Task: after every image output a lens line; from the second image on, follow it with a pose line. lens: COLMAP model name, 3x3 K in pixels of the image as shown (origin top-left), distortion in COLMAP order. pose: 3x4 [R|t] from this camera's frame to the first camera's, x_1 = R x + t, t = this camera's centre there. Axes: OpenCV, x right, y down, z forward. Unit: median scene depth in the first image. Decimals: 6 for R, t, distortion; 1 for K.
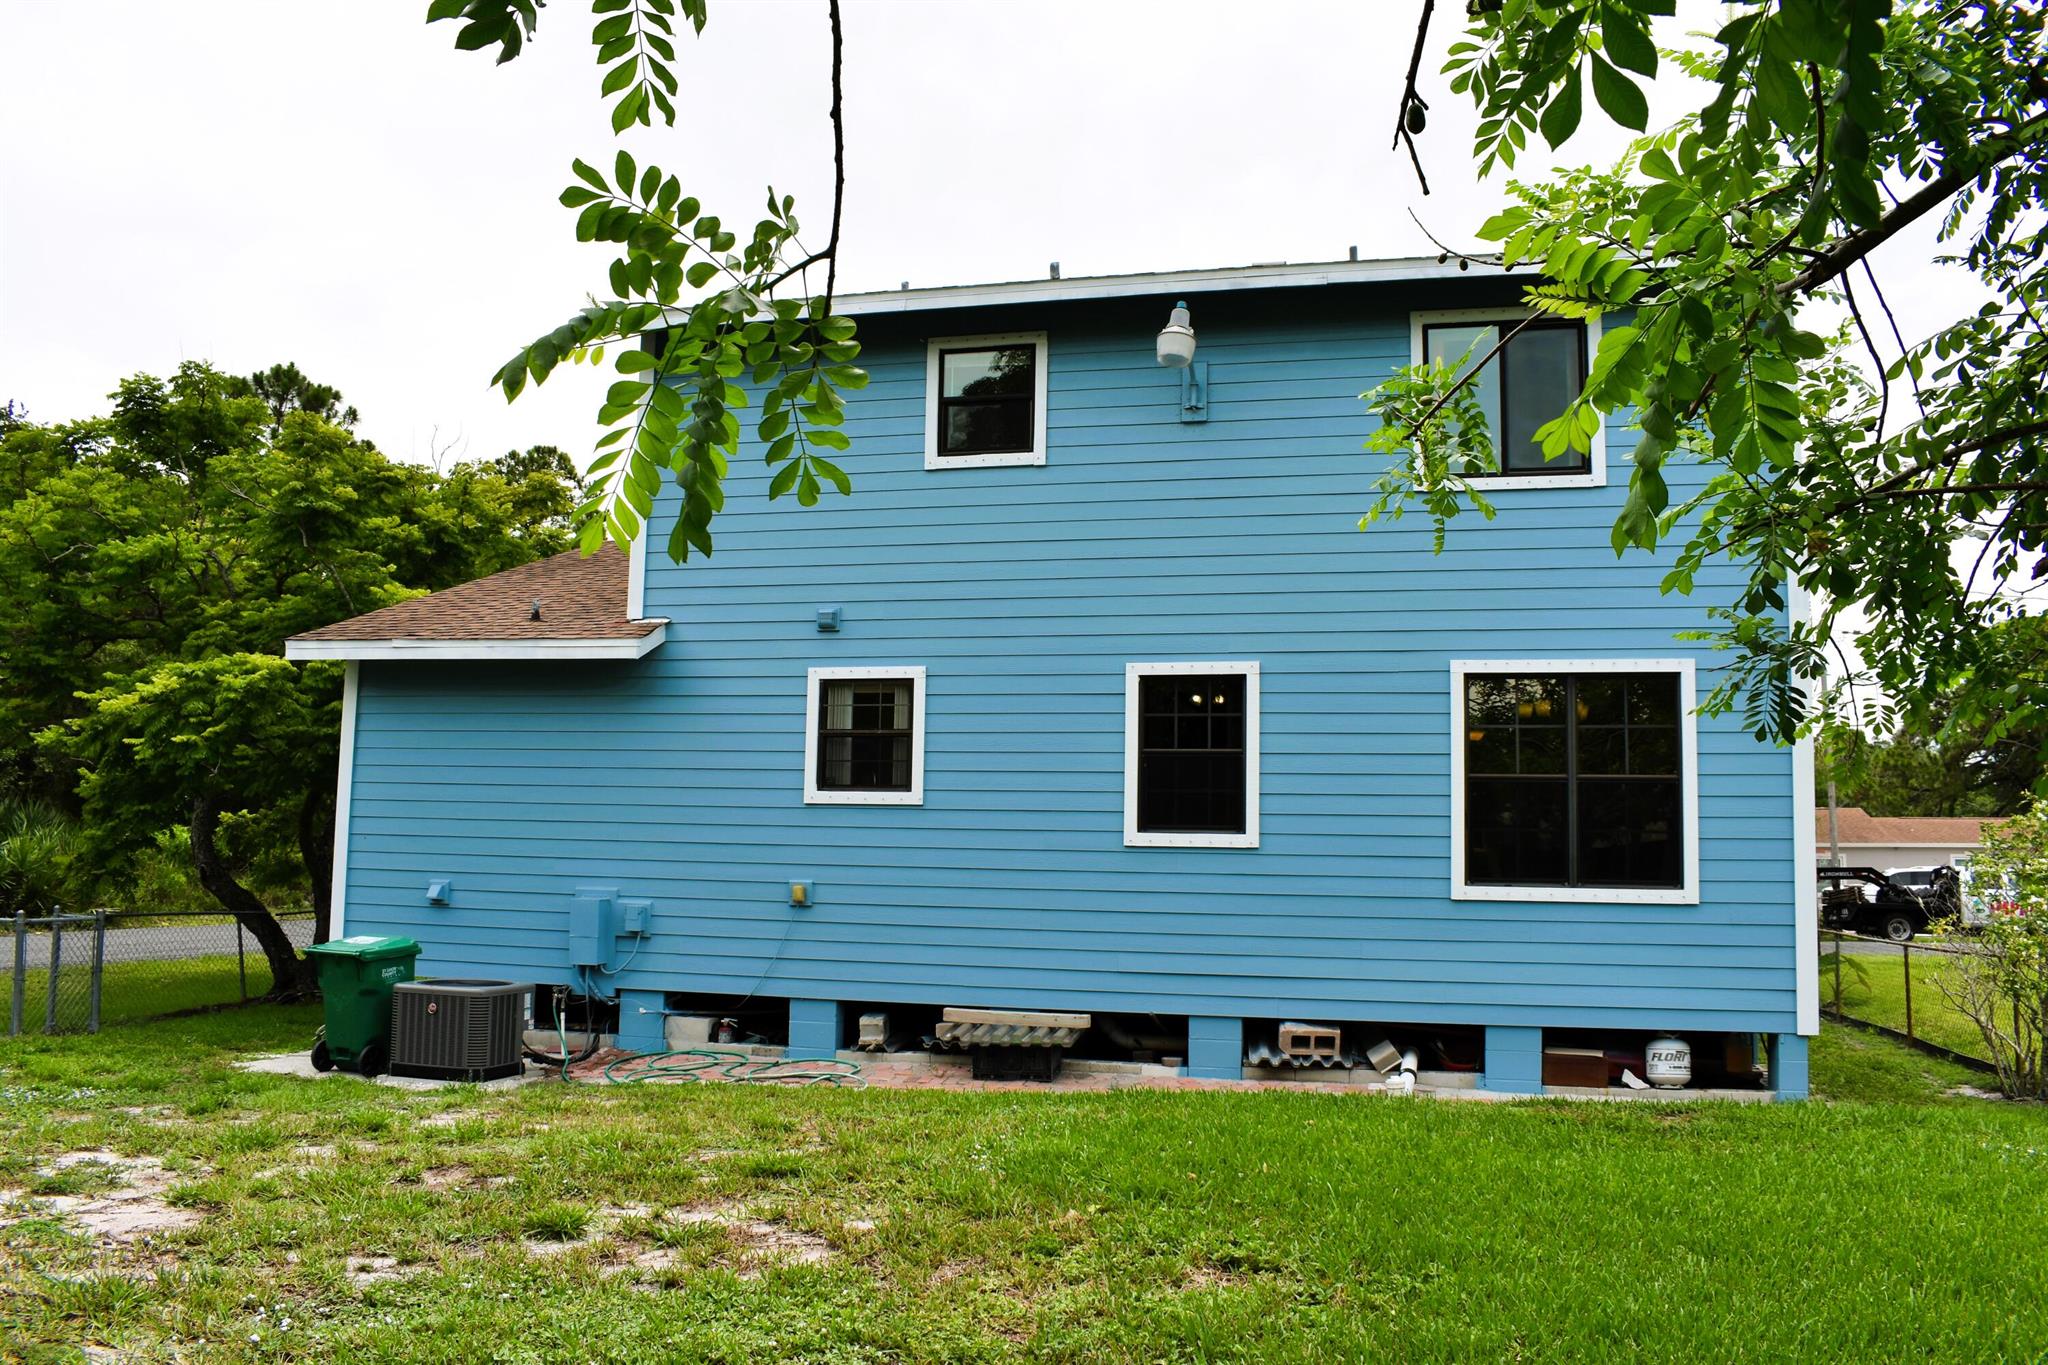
lens RADIAL K [[1608.0, 0, 1024.0], [0, 1608.0, 682.5], [0, 0, 1]] dist [-0.086297, 0.004844]
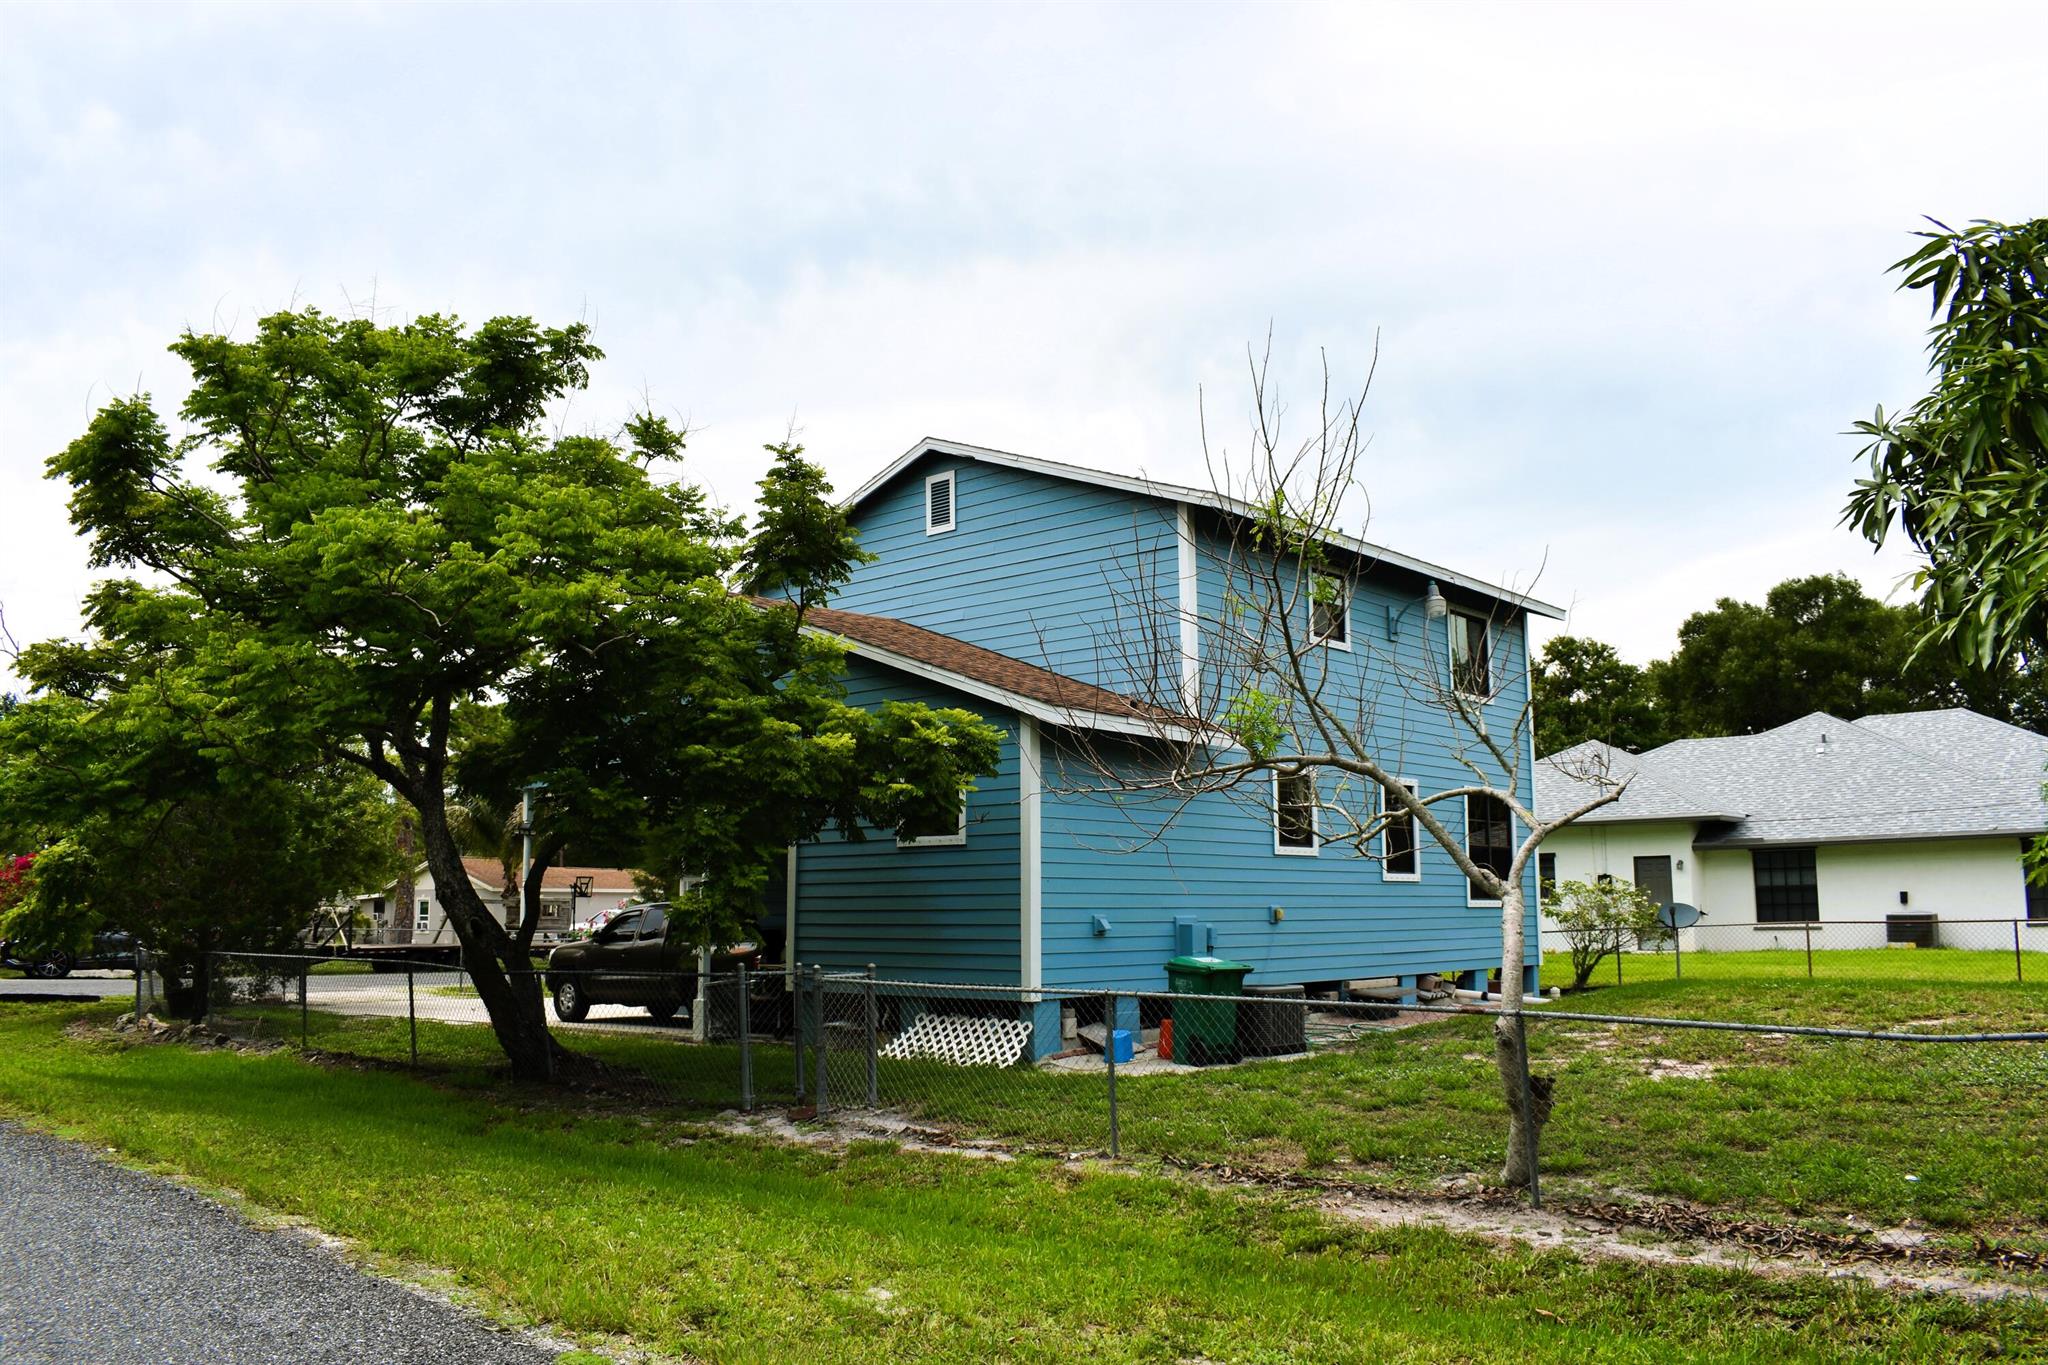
lens RADIAL K [[1608.0, 0, 1024.0], [0, 1608.0, 682.5], [0, 0, 1]] dist [-0.086297, 0.004844]
pose [[0.444674, 0.100855, 0.889996, -1.598619], [-0.099481, 0.993054, -0.062830, 0.033494], [-0.890151, -0.060599, 0.451618, 0.543934]]
